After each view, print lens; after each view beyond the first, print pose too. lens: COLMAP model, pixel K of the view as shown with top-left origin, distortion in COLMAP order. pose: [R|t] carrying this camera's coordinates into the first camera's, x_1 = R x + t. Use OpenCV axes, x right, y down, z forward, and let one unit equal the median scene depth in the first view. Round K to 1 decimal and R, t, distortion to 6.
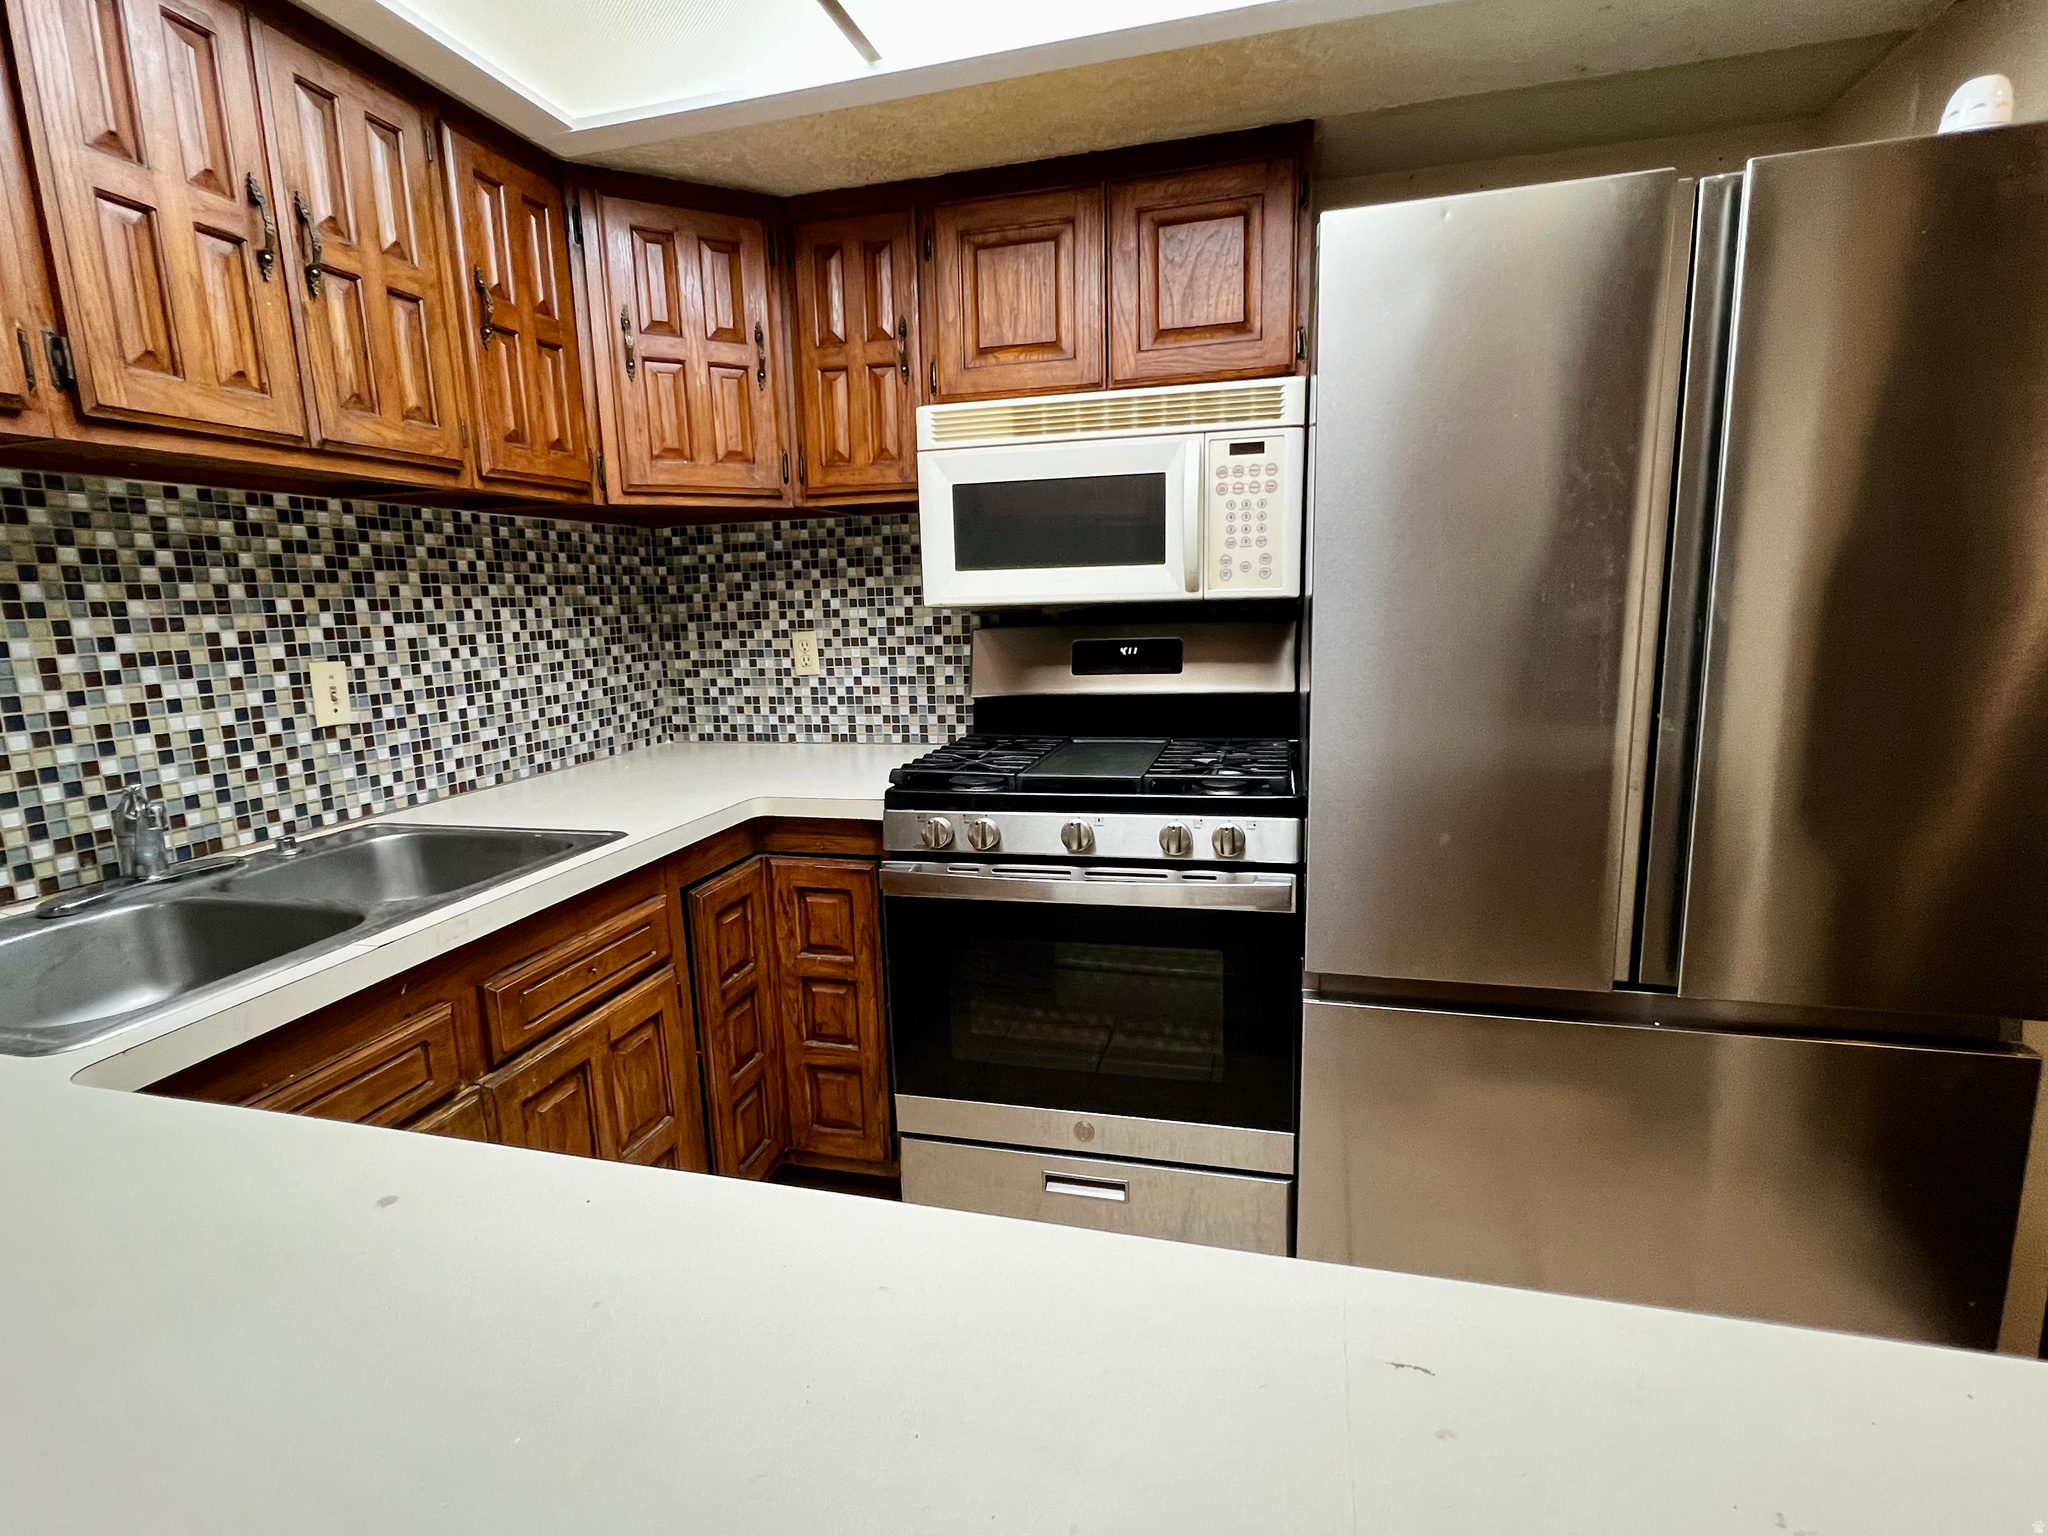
lens RADIAL K [[973.8, 0, 1021.1], [0, 973.8, 766.4], [0, 0, 1]] dist [-0.000556, 0.002242]
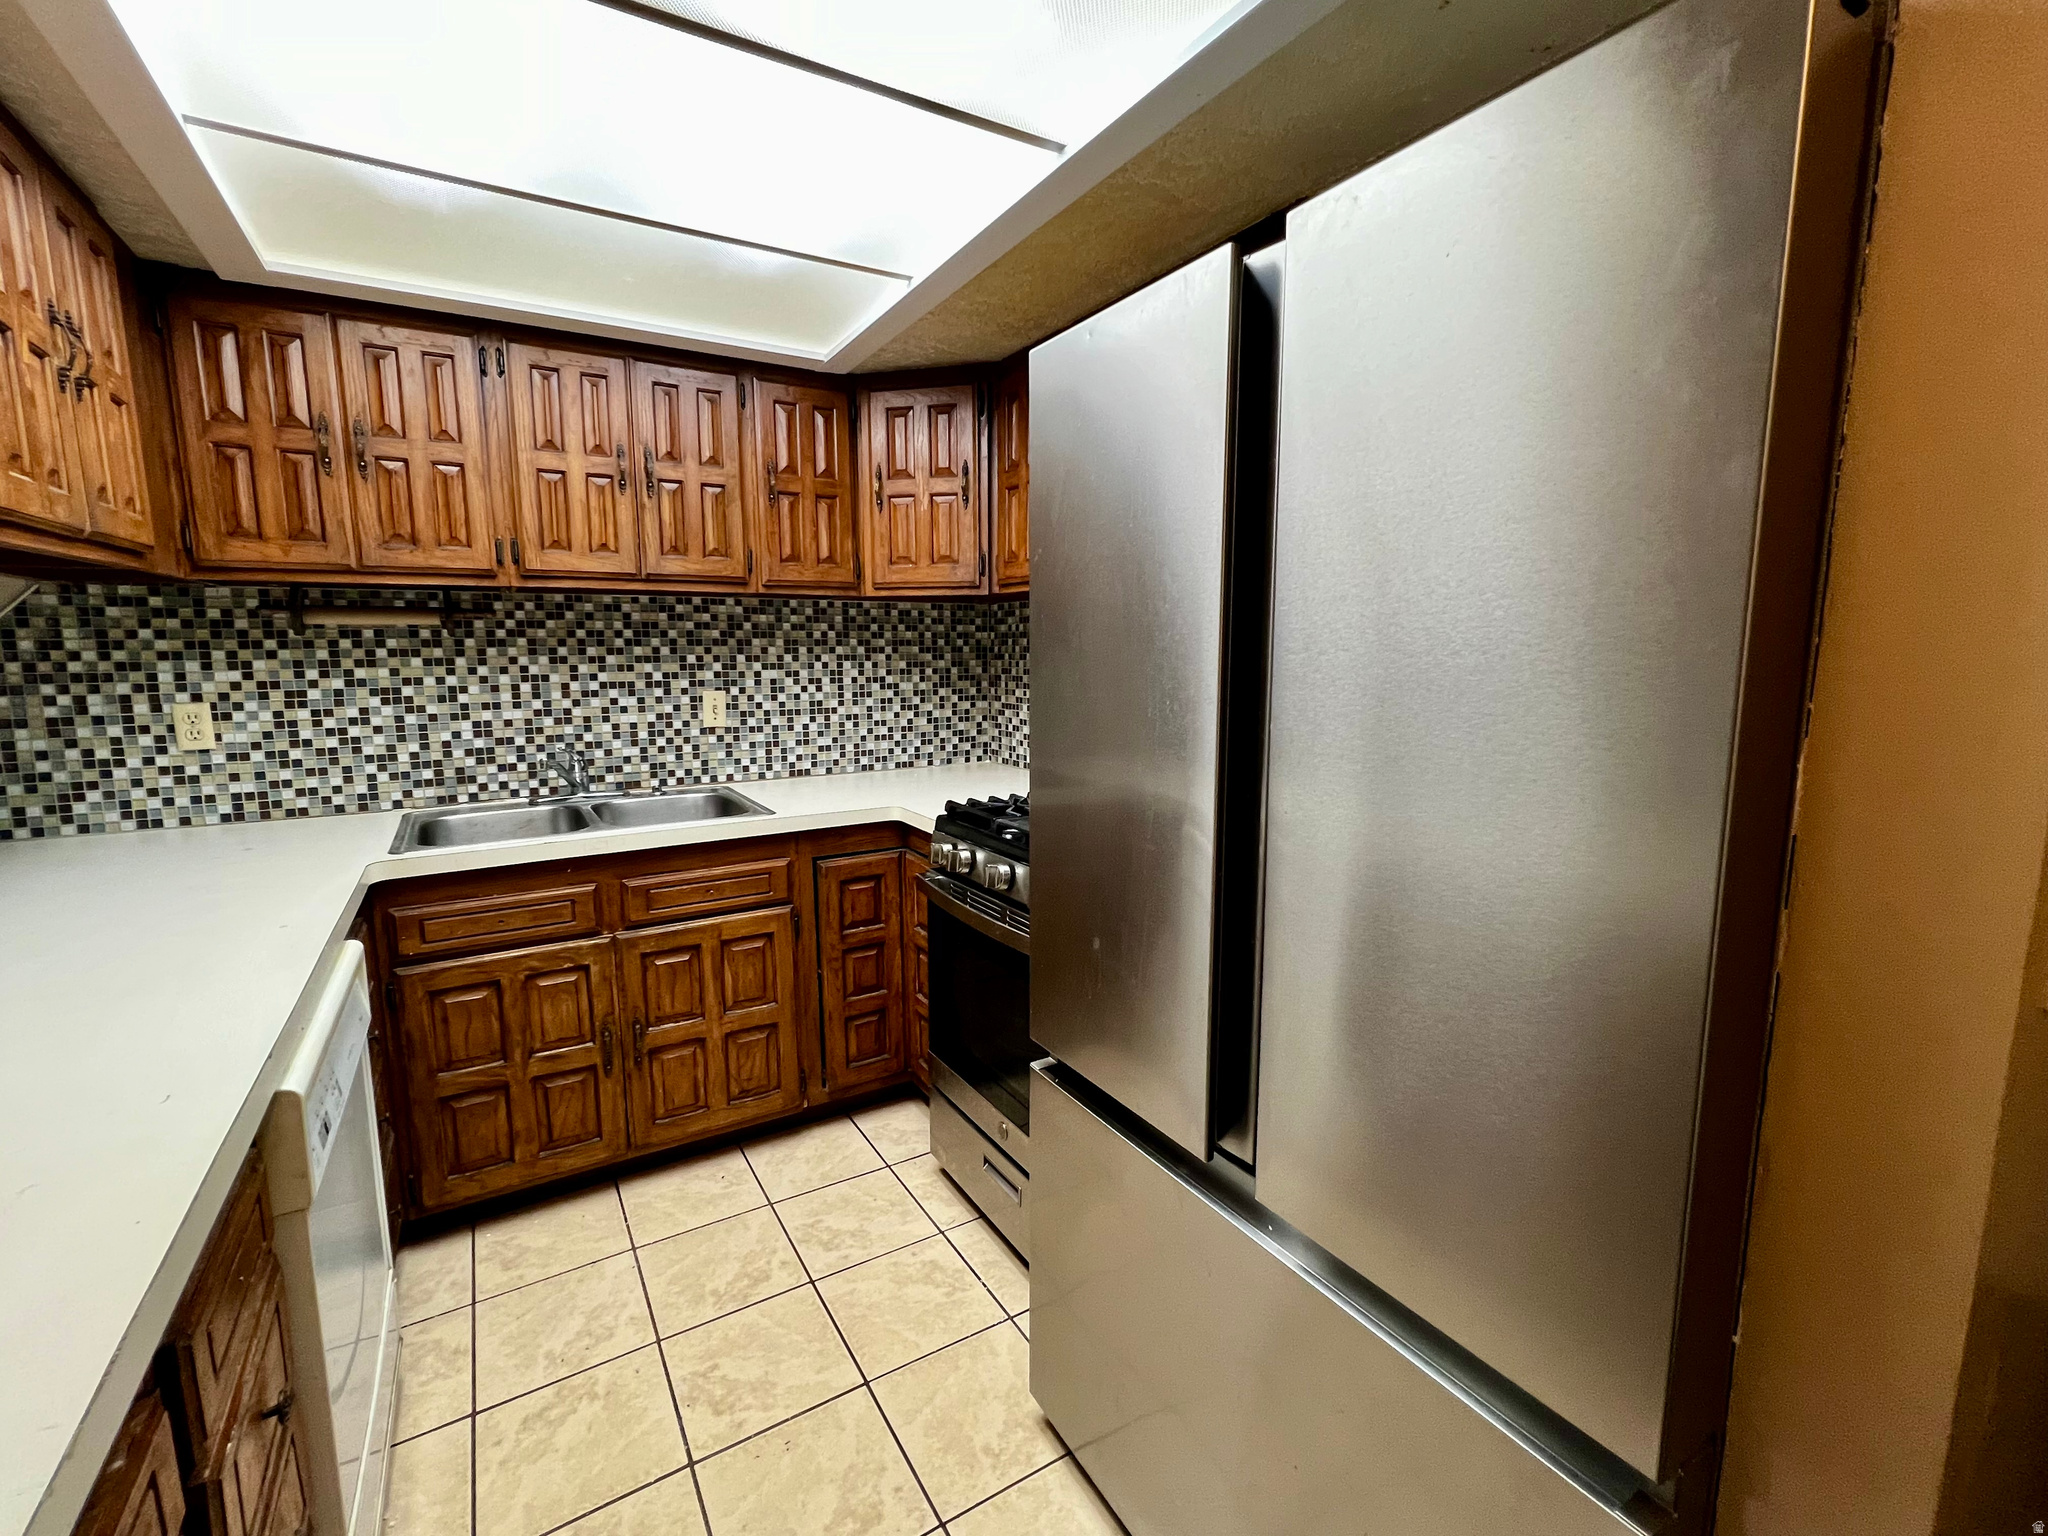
lens RADIAL K [[875.9, 0, 1026.0], [0, 875.9, 764.1], [0, 0, 1]] dist [0.000766, -0.000262]
pose [[0.729816, 0.120382, -0.672961, 0.754328], [-0.138155, 0.990035, 0.027275, -0.094767], [0.669538, 0.073067, 0.739175, 0.216162]]
